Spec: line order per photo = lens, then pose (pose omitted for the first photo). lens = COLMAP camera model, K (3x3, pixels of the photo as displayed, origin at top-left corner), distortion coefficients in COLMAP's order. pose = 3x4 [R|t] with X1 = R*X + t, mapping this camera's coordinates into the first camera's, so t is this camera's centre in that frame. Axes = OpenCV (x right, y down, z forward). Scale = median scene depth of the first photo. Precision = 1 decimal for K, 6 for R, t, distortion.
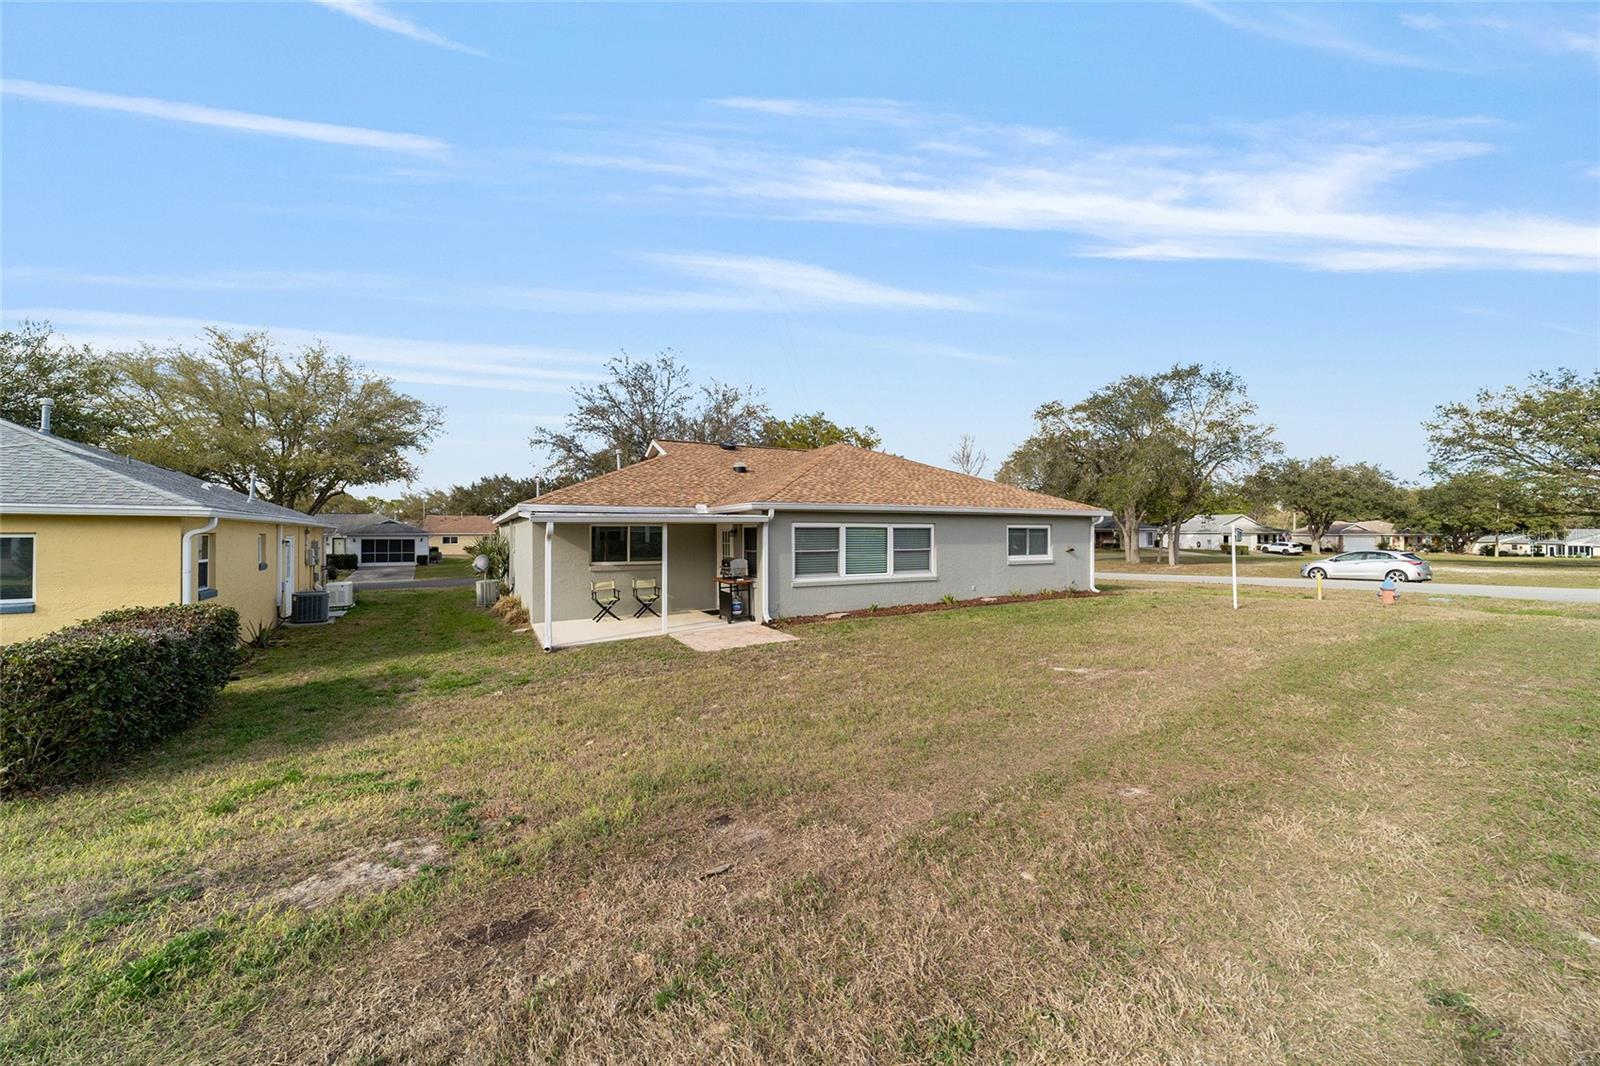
lens RADIAL K [[601.8, 0, 797.1], [0, 601.8, 532.0], [0, 0, 1]] dist [-0.020585, 0.007705]
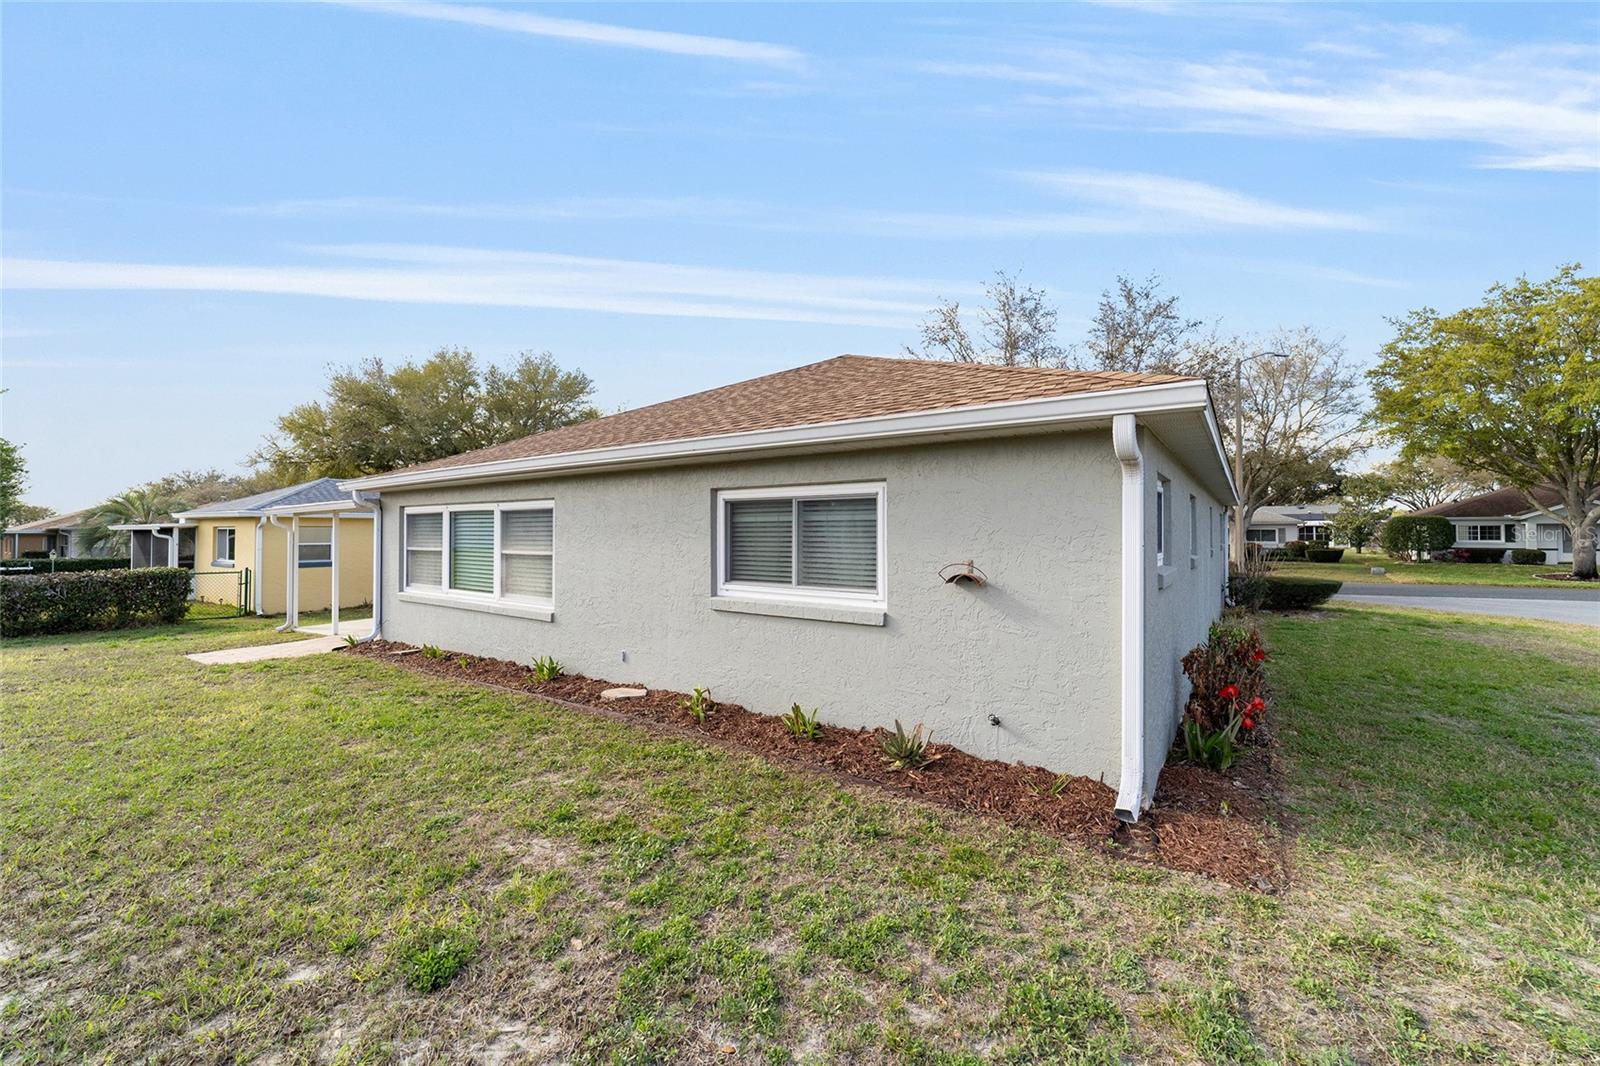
lens RADIAL K [[634.6, 0, 803.7], [0, 634.6, 535.1], [0, 0, 1]] dist [0.000678, 0.000052]
pose [[0.440747, 0.005364, -0.897616, 0.752167], [0.003599, 0.999964, 0.007743, 0.011153], [0.897624, -0.006643, 0.440711, 0.955219]]
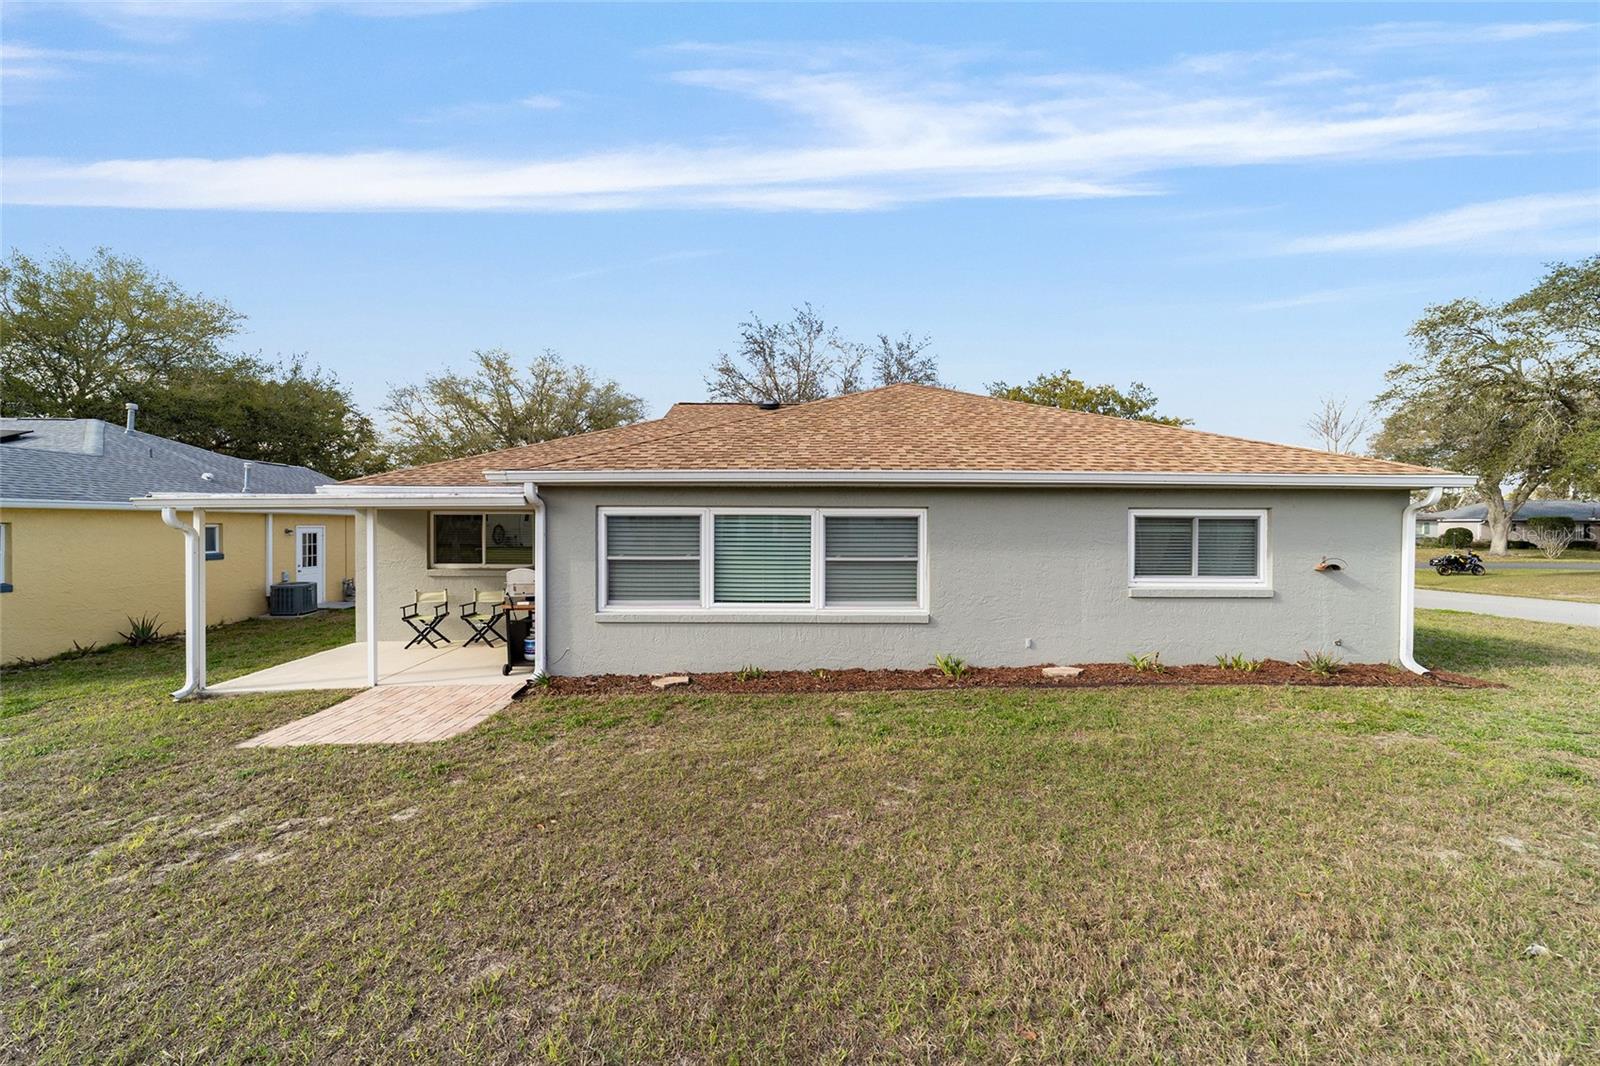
lens RADIAL K [[608.5, 0, 797.1], [0, 608.5, 536.5], [0, 0, 1]] dist [-0.016844, 0.007946]
pose [[0.888422, 0.013590, -0.458826, 0.362794], [-0.002873, 0.999707, 0.024047, -0.001830], [0.459018, -0.020046, 0.888201, 0.508803]]
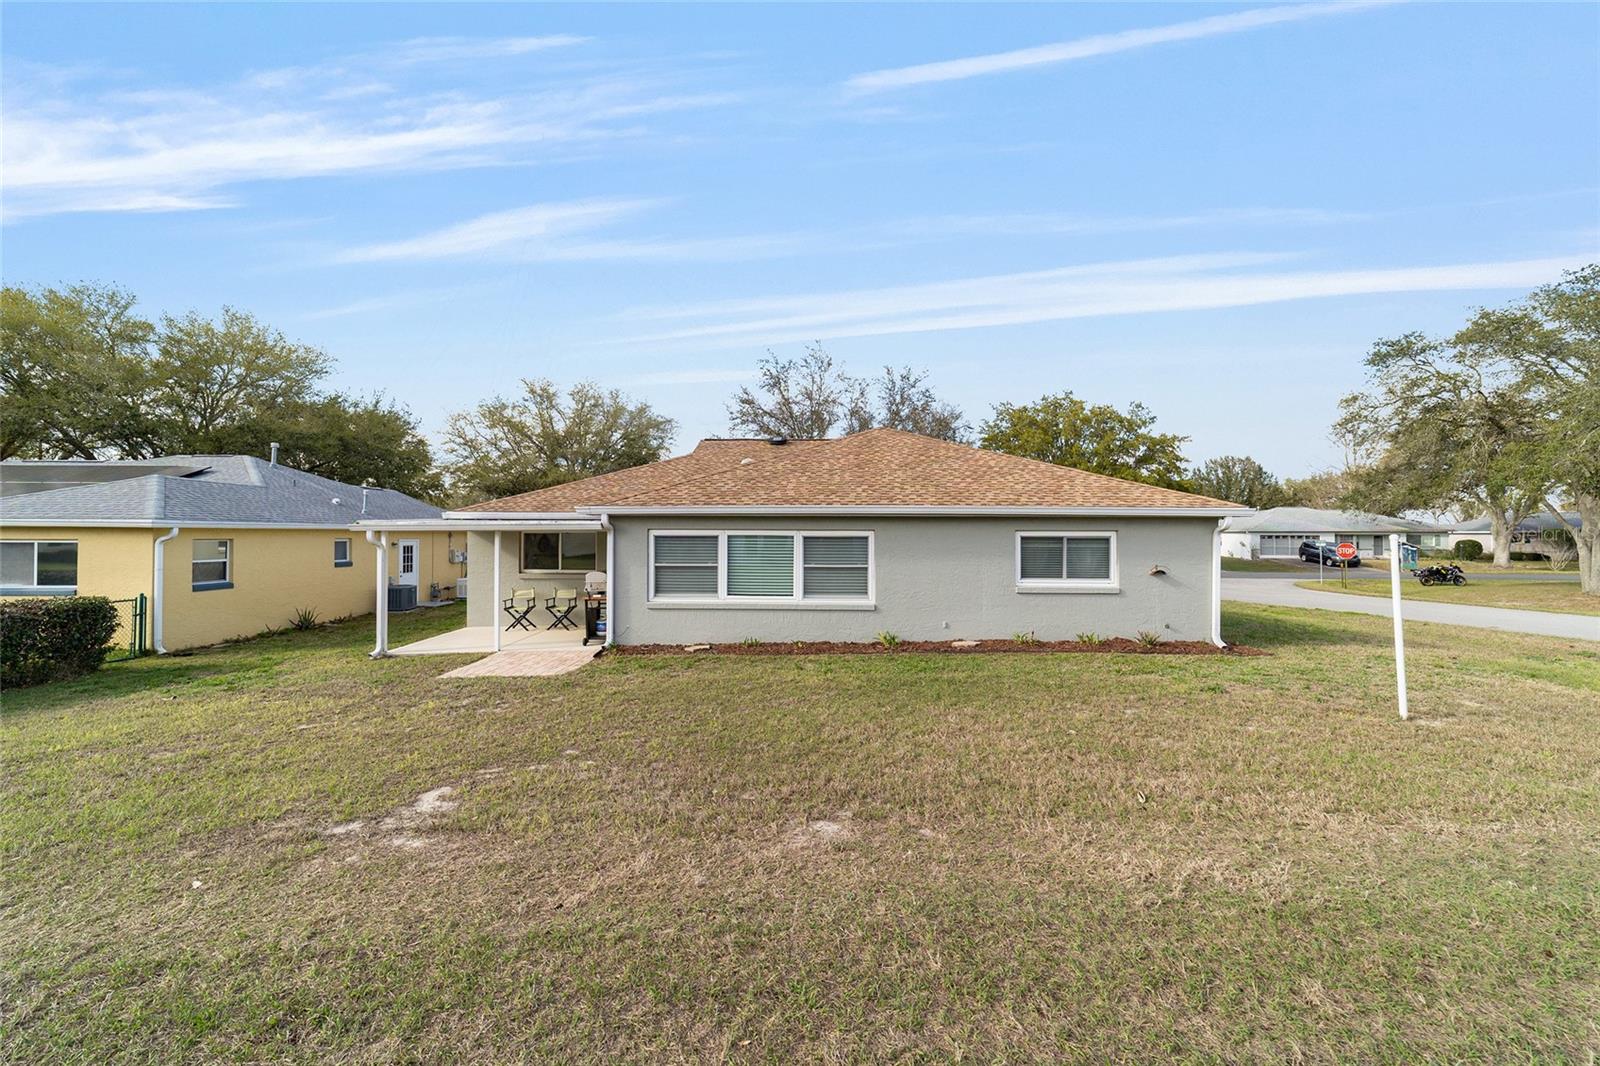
lens RADIAL K [[608.5, 0, 797.1], [0, 608.5, 536.5], [0, 0, 1]] dist [-0.016844, 0.007946]
pose [[0.868474, 0.005778, -0.495701, 0.507116], [-0.002924, 0.999974, 0.006534, -0.010916], [0.495726, -0.004225, 0.868469, 0.329110]]
